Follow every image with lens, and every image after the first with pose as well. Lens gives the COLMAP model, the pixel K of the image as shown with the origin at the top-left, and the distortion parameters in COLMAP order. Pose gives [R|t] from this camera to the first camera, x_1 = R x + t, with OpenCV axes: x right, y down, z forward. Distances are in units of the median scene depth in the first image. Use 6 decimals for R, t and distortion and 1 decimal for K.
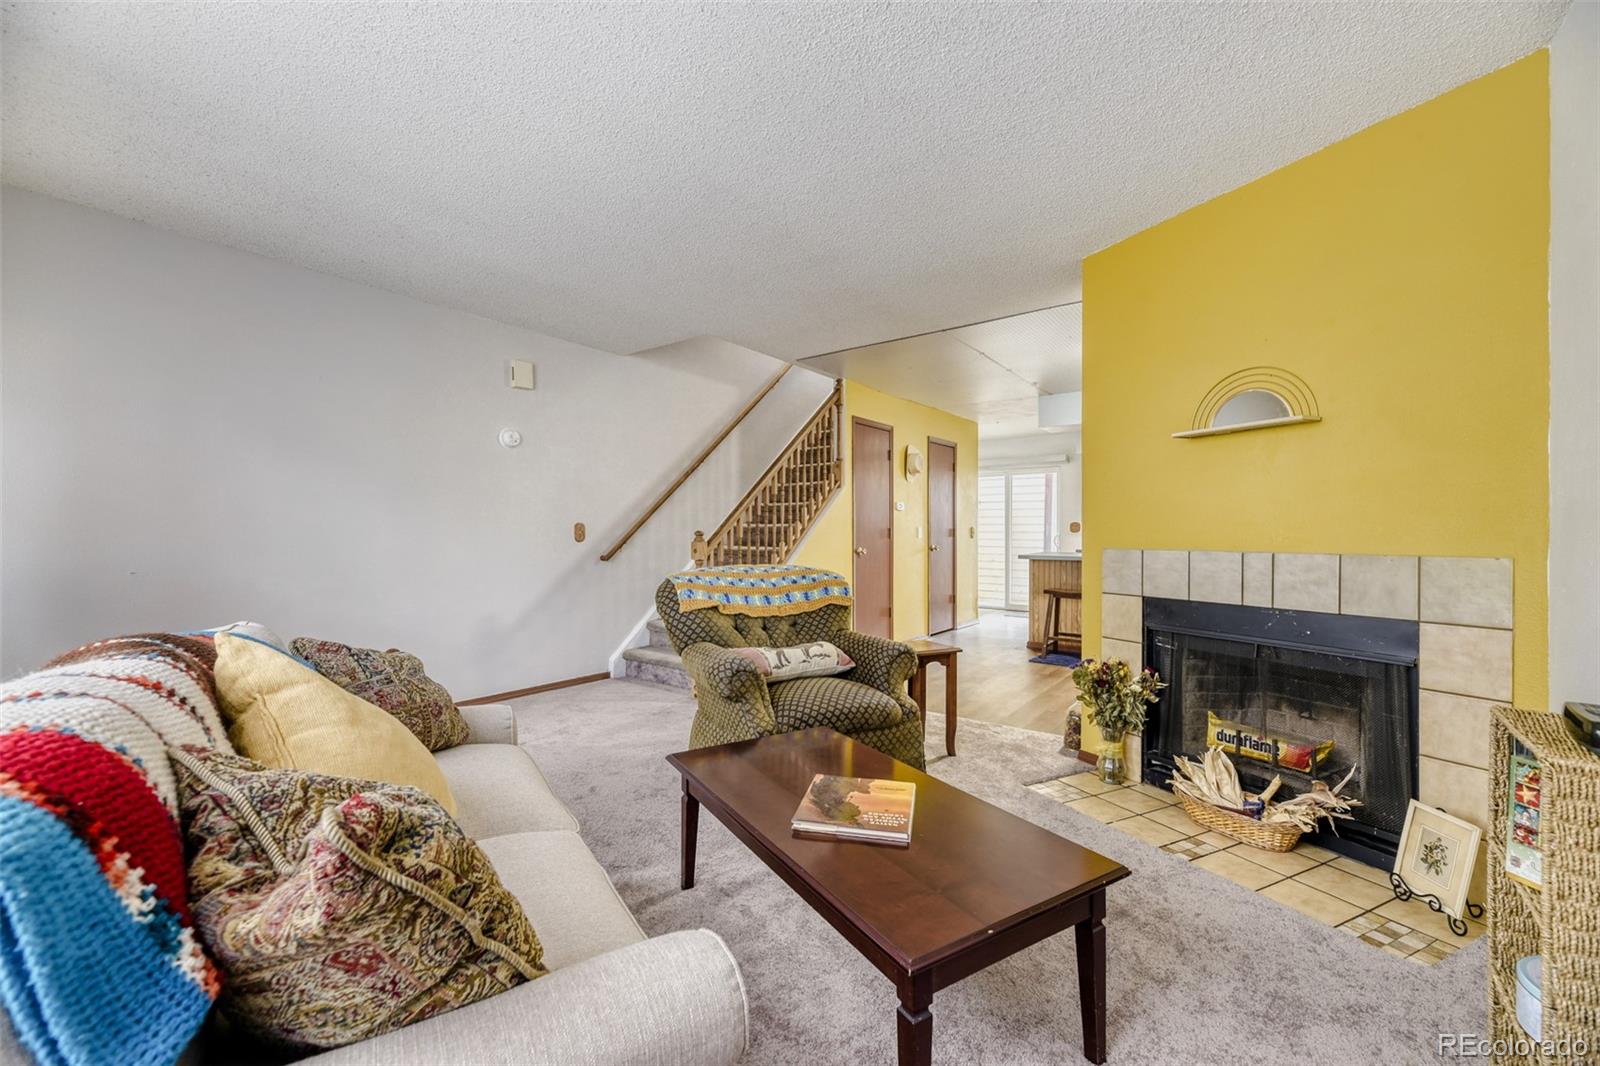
lens RADIAL K [[640.3, 0, 811.6], [0, 640.3, 530.0], [0, 0, 1]] dist [0.000372, -0.000084]
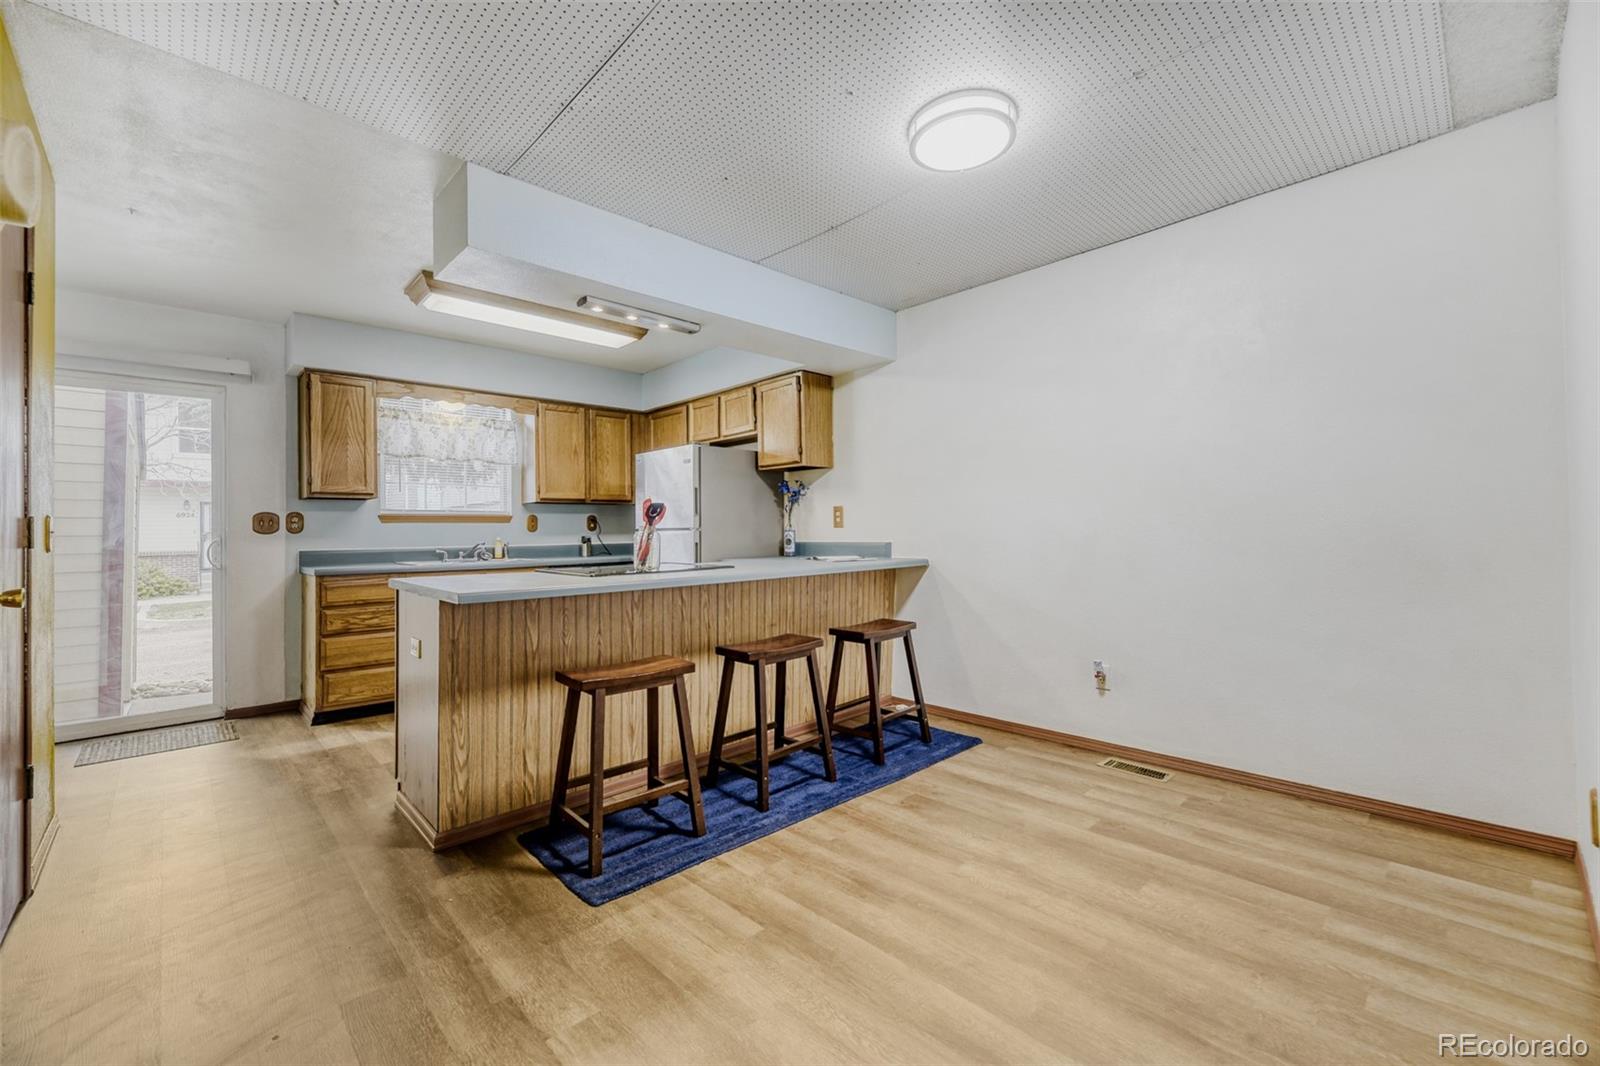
lens RADIAL K [[650.2, 0, 783.1], [0, 650.2, 519.9], [0, 0, 1]] dist [0.001076, -0.000064]
pose [[0.180175, 0.014945, 0.983521, 0.043957], [0.011443, 0.999785, -0.017289, 0.017754], [-0.983568, 0.014370, 0.179965, 1.679856]]
